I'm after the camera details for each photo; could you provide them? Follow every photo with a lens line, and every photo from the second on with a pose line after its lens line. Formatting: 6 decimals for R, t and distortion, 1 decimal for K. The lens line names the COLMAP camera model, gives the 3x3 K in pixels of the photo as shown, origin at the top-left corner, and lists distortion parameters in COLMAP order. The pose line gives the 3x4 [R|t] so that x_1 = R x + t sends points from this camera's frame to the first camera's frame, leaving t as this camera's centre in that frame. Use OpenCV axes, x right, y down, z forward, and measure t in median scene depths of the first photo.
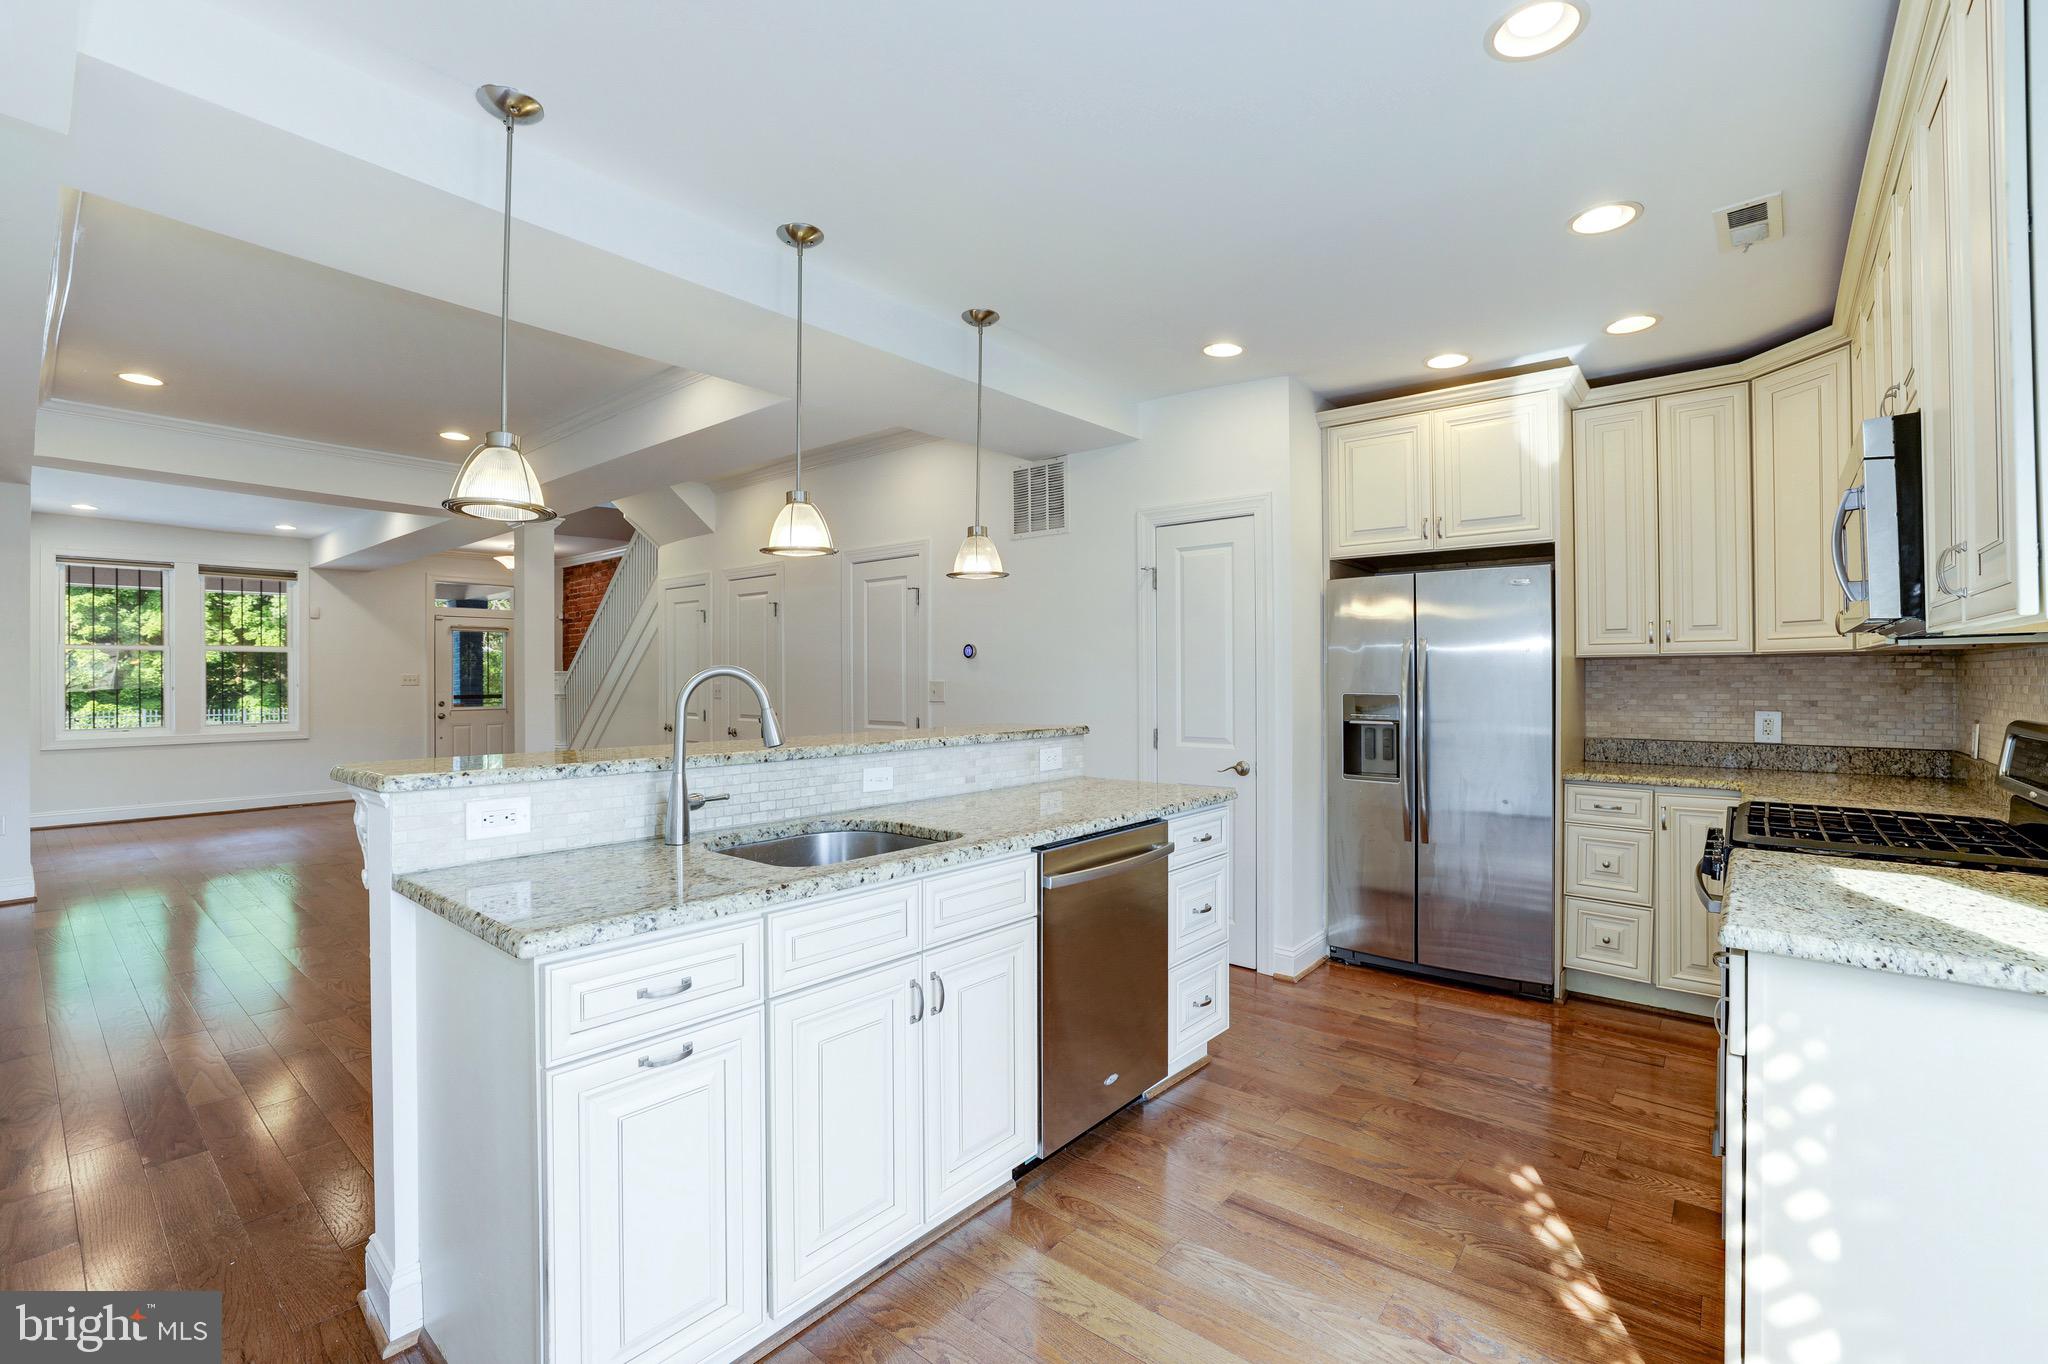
lens RADIAL K [[888.2, 0, 1025.2], [0, 888.2, 675.5], [0, 0, 1]] dist [-0.042990, 0.015199]
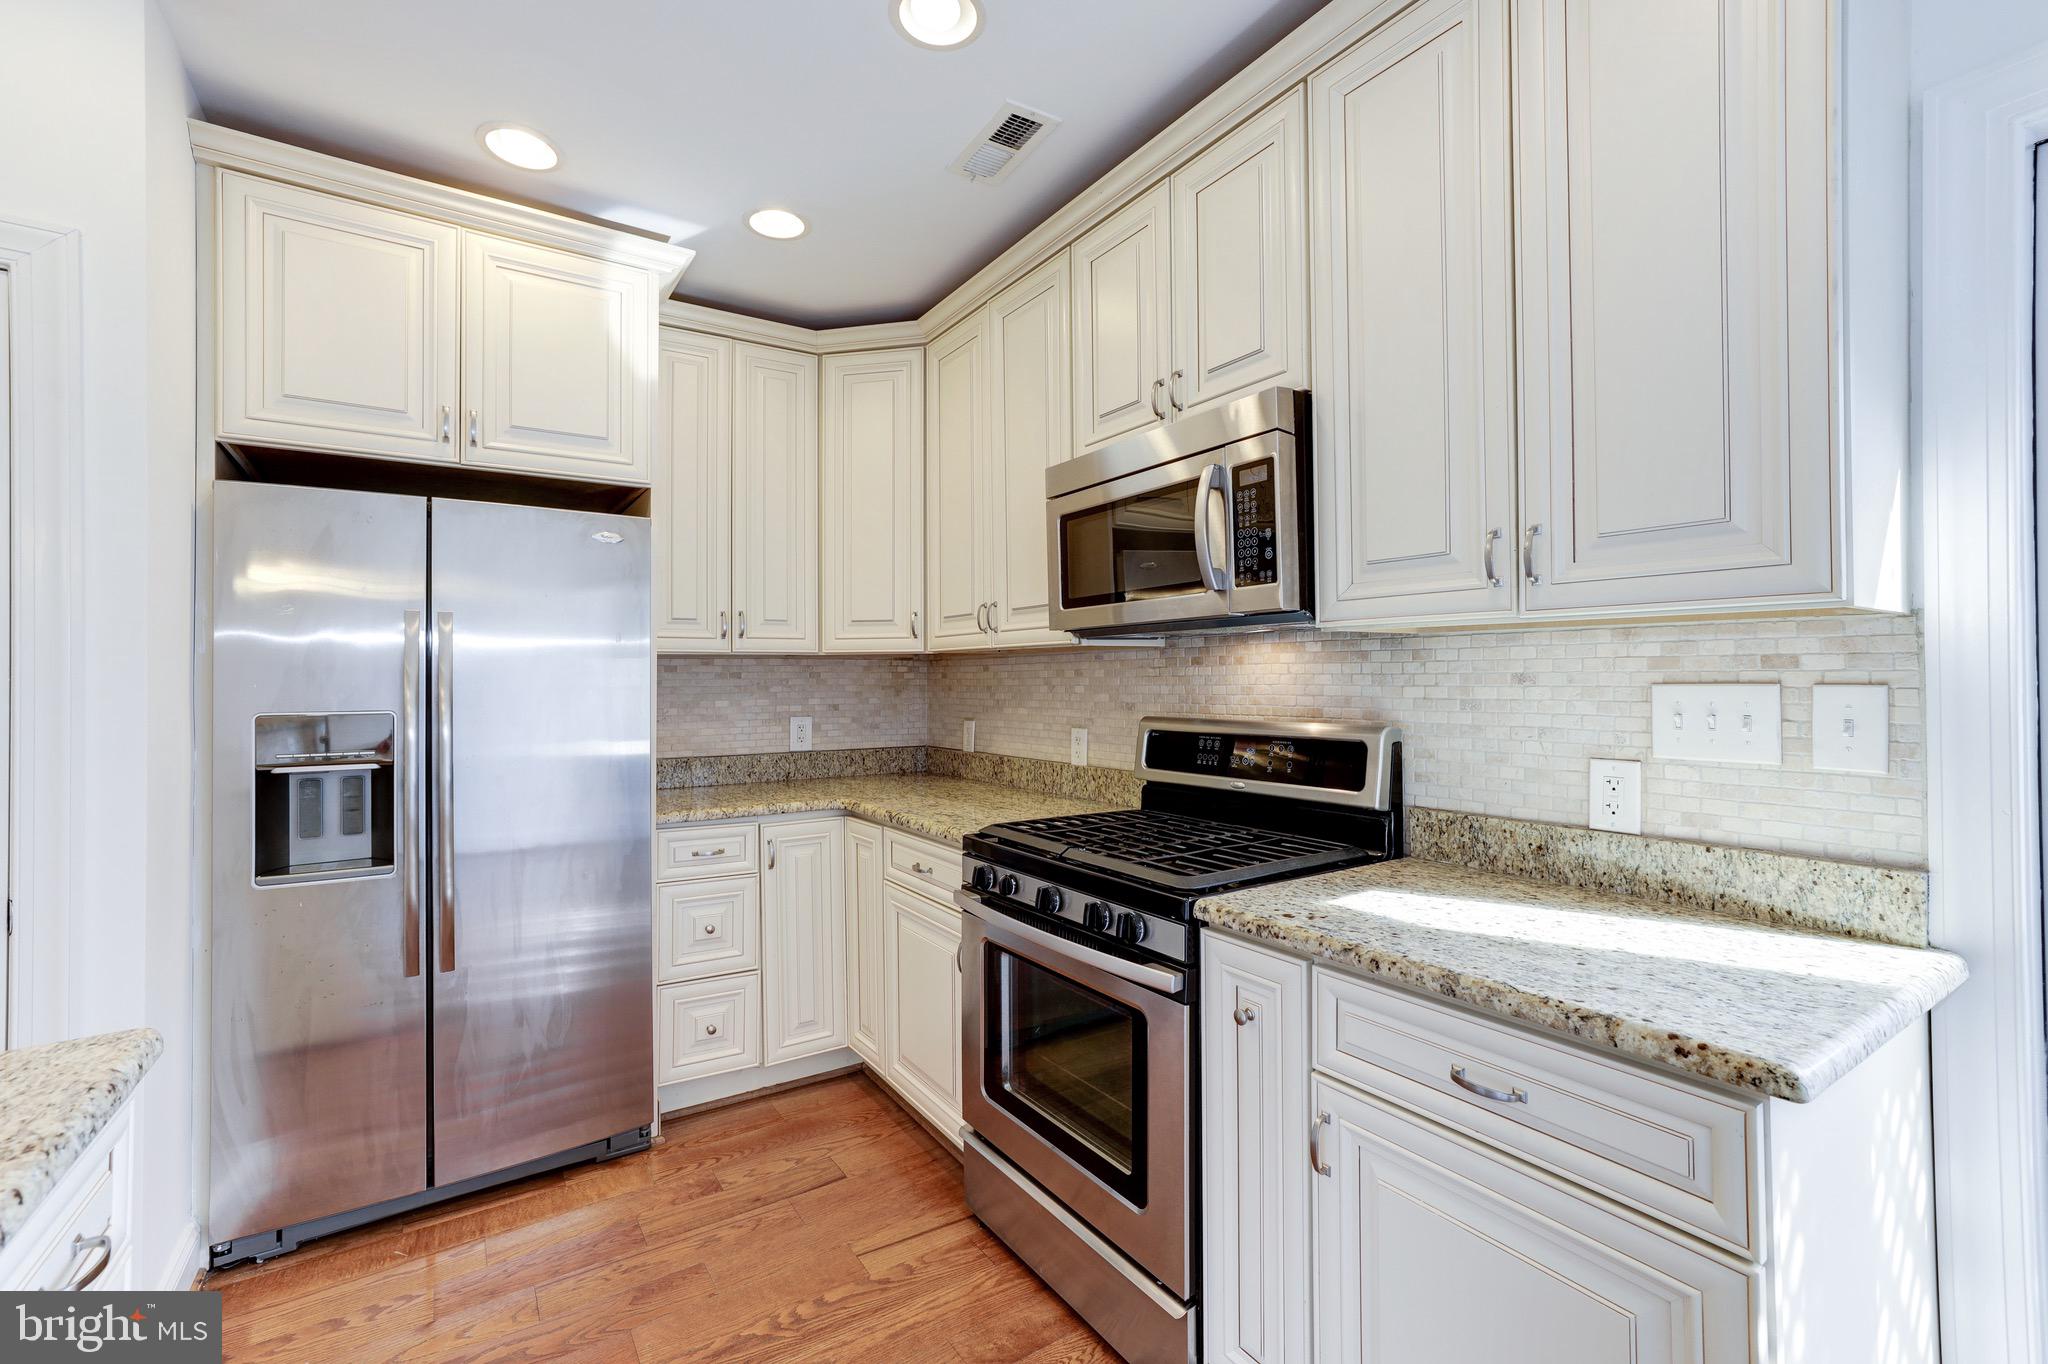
lens RADIAL K [[888.2, 0, 1038.4], [0, 888.2, 669.1], [0, 0, 1]] dist [-0.042990, 0.015199]
pose [[0.277361, 0.011516, 0.960697, 0.017369], [0.003392, 0.999910, -0.012965, 0.003475], [-0.960760, 0.006855, 0.277297, 0.542223]]
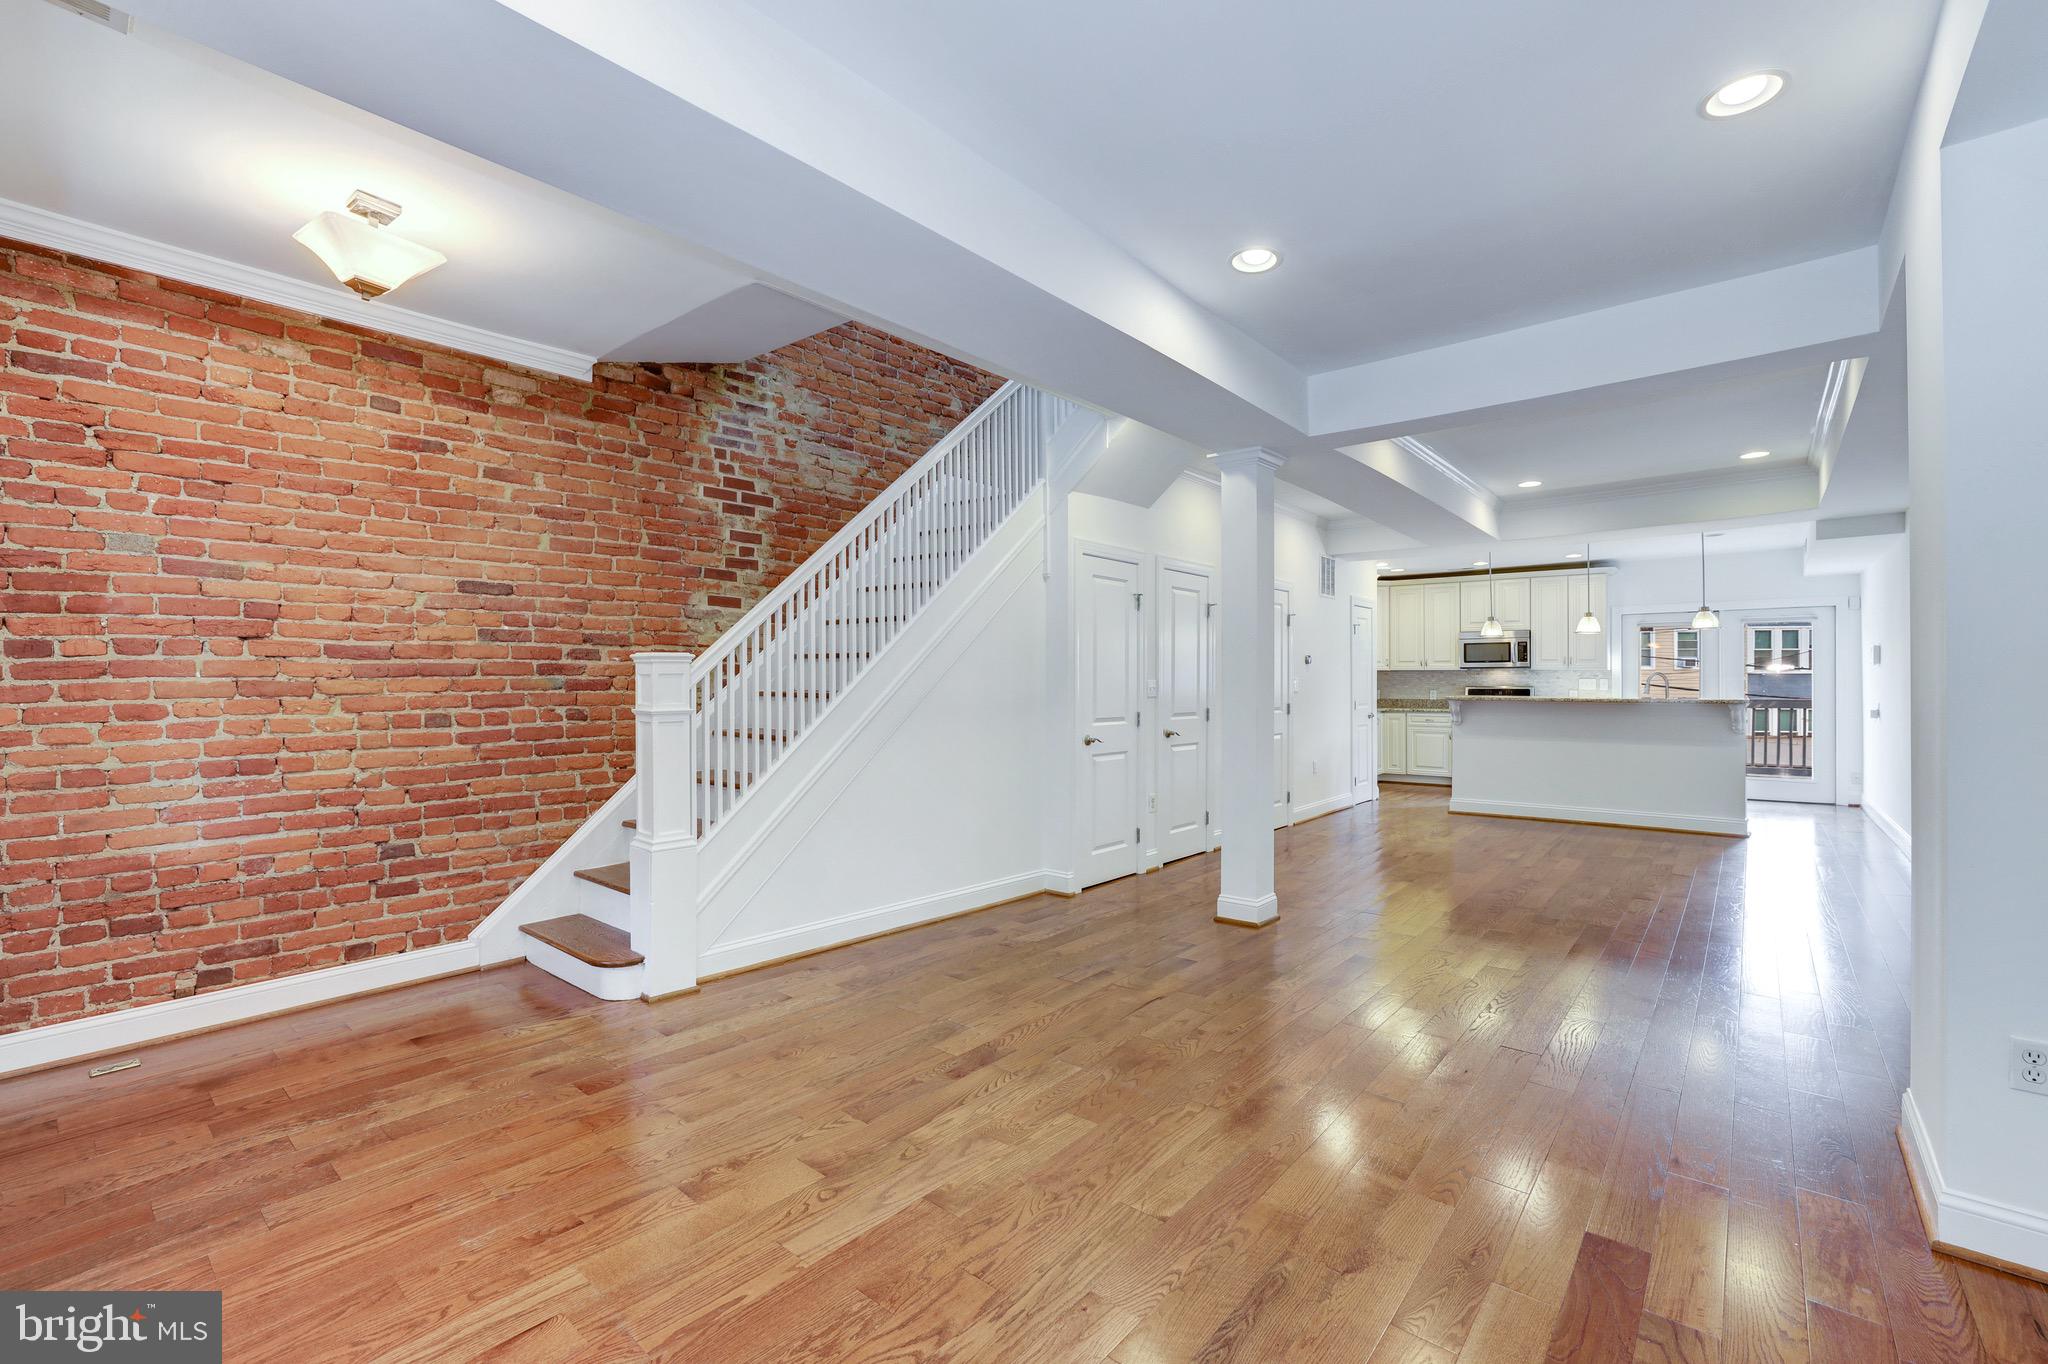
lens RADIAL K [[888.2, 0, 1020.6], [0, 888.2, 673.4], [0, 0, 1]] dist [-0.042990, 0.015199]
pose [[0.014748, 0.009049, 0.999850, -2.475774], [-0.003271, 0.999954, -0.009001, 0.019961], [-0.999886, -0.003137, 0.014777, 2.249963]]
